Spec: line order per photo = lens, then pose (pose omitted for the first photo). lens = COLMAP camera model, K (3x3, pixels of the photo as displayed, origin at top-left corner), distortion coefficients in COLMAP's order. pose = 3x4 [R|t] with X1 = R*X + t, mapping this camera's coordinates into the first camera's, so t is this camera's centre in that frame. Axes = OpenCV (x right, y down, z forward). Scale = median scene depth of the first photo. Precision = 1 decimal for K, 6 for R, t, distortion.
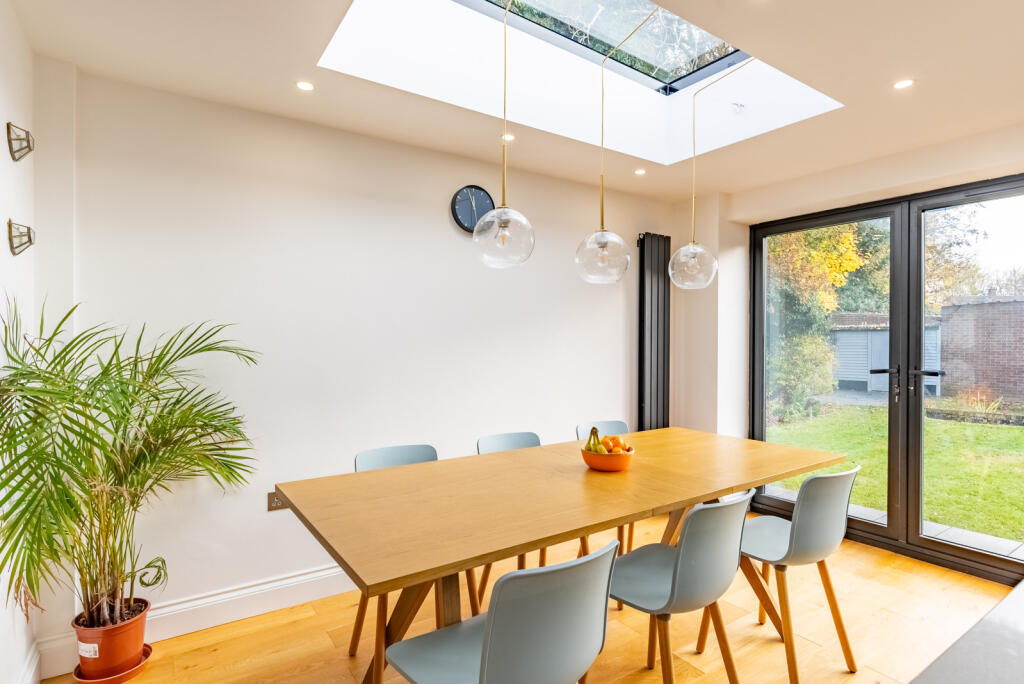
lens RADIAL K [[527.5, 0, 514.2], [0, 527.5, 341.2], [0, 0, 1]] dist [-0.009593, -0.001206]
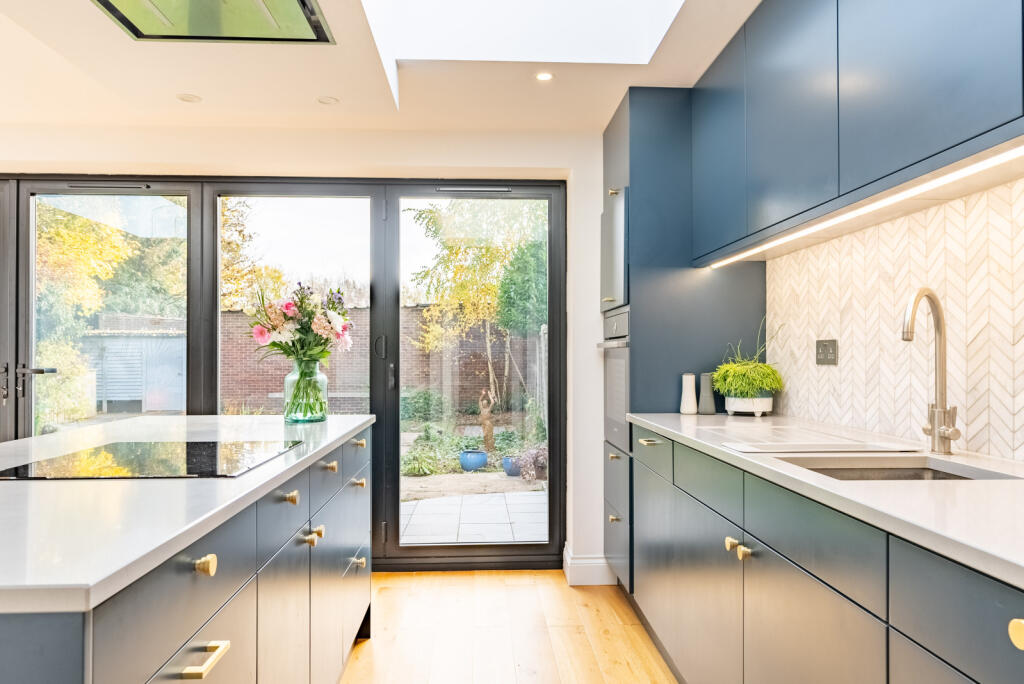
lens RADIAL K [[717.9, 0, 516.6], [0, 717.9, 346.1], [0, 0, 1]] dist [0.003334, -0.003384]
pose [[0.522358, 0.007584, 0.852693, 0.149485], [0.002172, 0.999945, -0.010224, 0.030330], [-0.852723, 0.007193, 0.522313, -0.364292]]
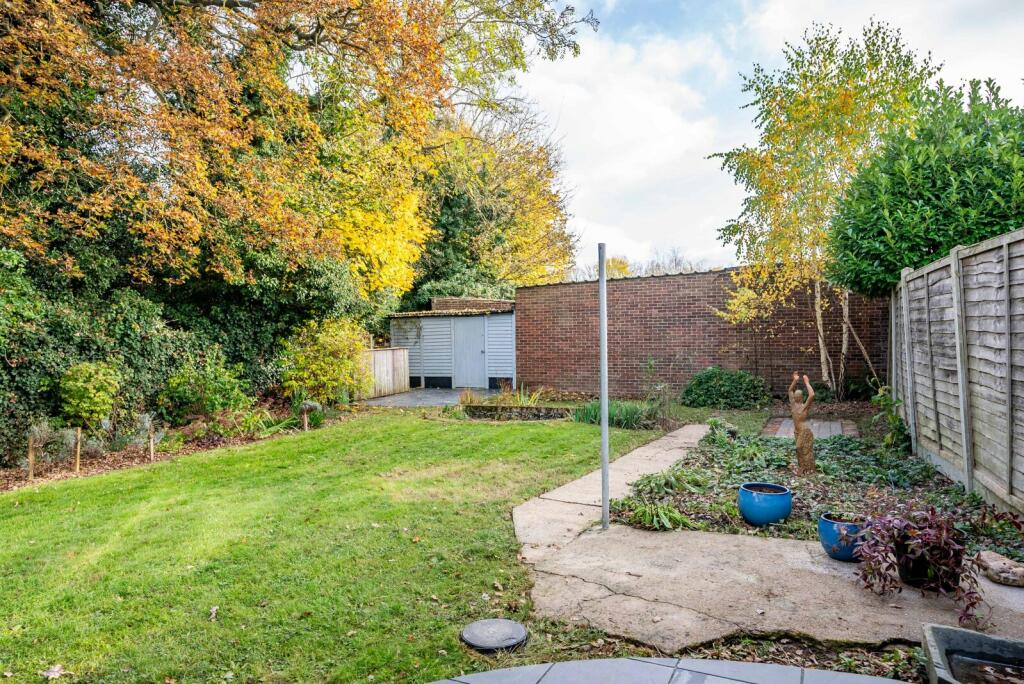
lens RADIAL K [[620.3, 0, 512.1], [0, 620.3, 350.0], [0, 0, 1]] dist [-0.050267, -0.001262]
pose [[0.877790, -0.022211, 0.478531, 1.476696], [0.016066, 0.999728, 0.016932, 0.096286], [-0.478777, -0.007175, 0.877907, 0.429067]]
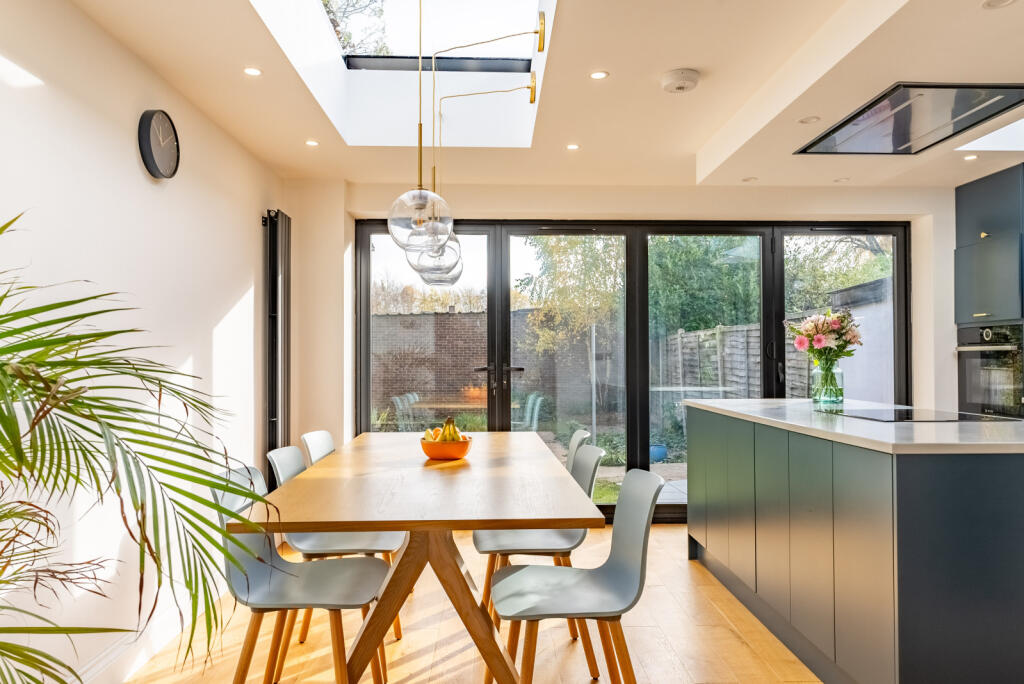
lens RADIAL K [[734.3, 0, 517.1], [0, 734.3, 344.4], [0, 0, 1]] dist [-0.000181, 0.003556]
pose [[0.532462, 0.011715, 0.846373, -0.626590], [0.004465, 0.999851, -0.016648, 0.030783], [-0.846442, 0.012643, 0.532330, 0.086129]]
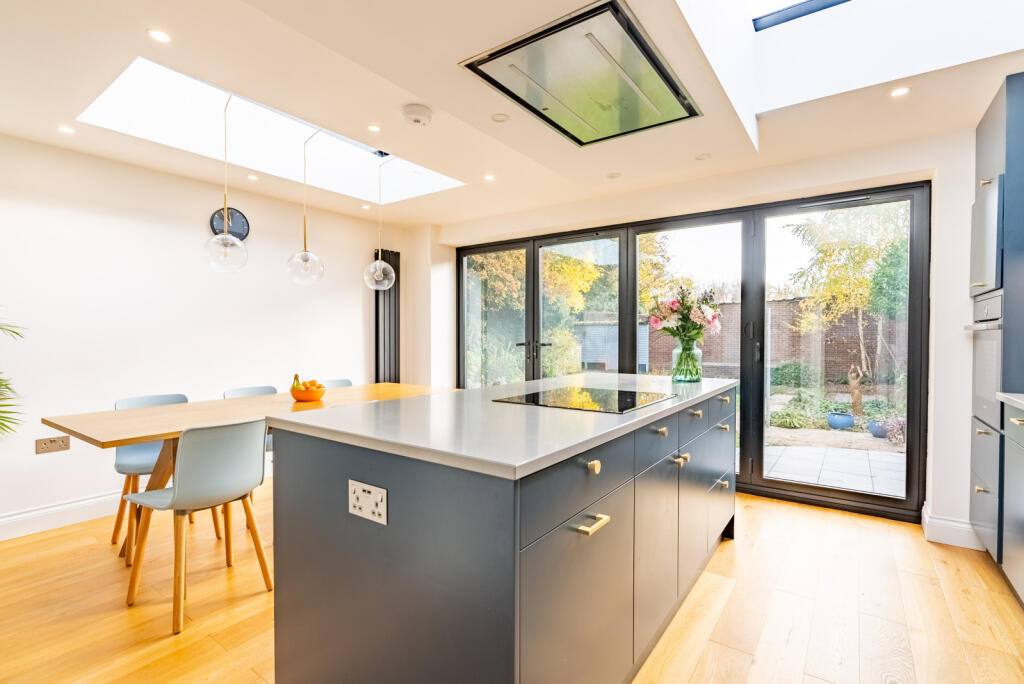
lens RADIAL K [[477.4, 0, 516.2], [0, 477.4, 342.6], [0, 0, 1]] dist [-0.009183, 0.003769]
pose [[0.939546, -0.006158, 0.342367, 0.185856], [0.001120, 0.999888, 0.014909, 0.030366], [-0.342420, -0.013624, 0.939448, -0.381571]]
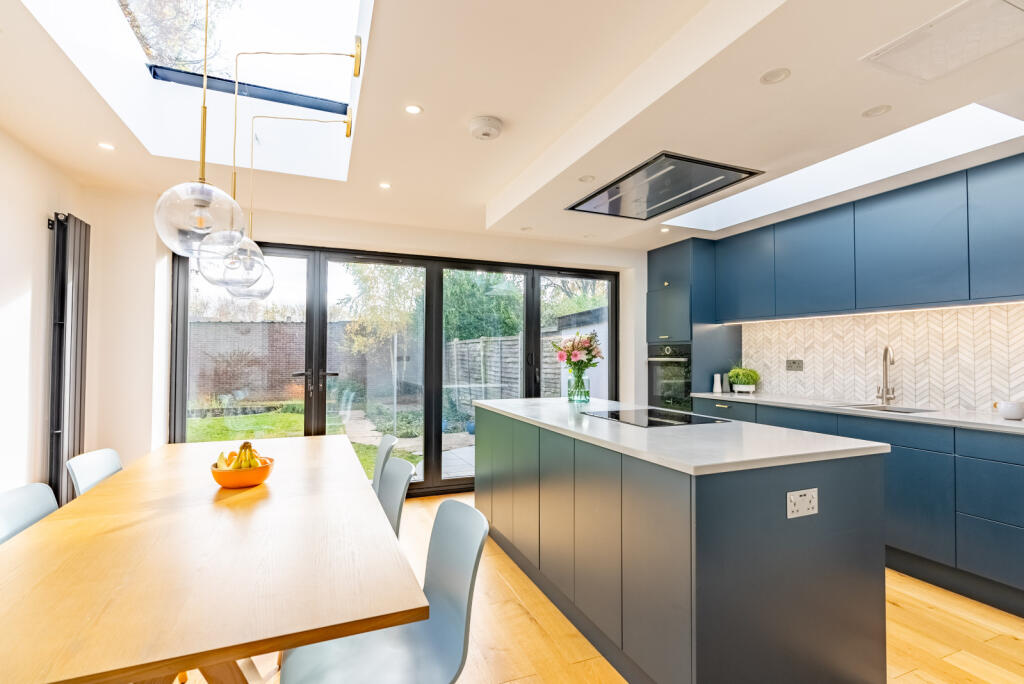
lens RADIAL K [[477.4, 0, 515.9], [0, 477.4, 346.0], [0, 0, 1]] dist [-0.009183, 0.003769]
pose [[0.204219, 0.017384, 0.978771, -0.374941], [-0.004529, 0.999848, -0.016813, 0.003602], [-0.978915, -0.001000, 0.204267, 0.226818]]
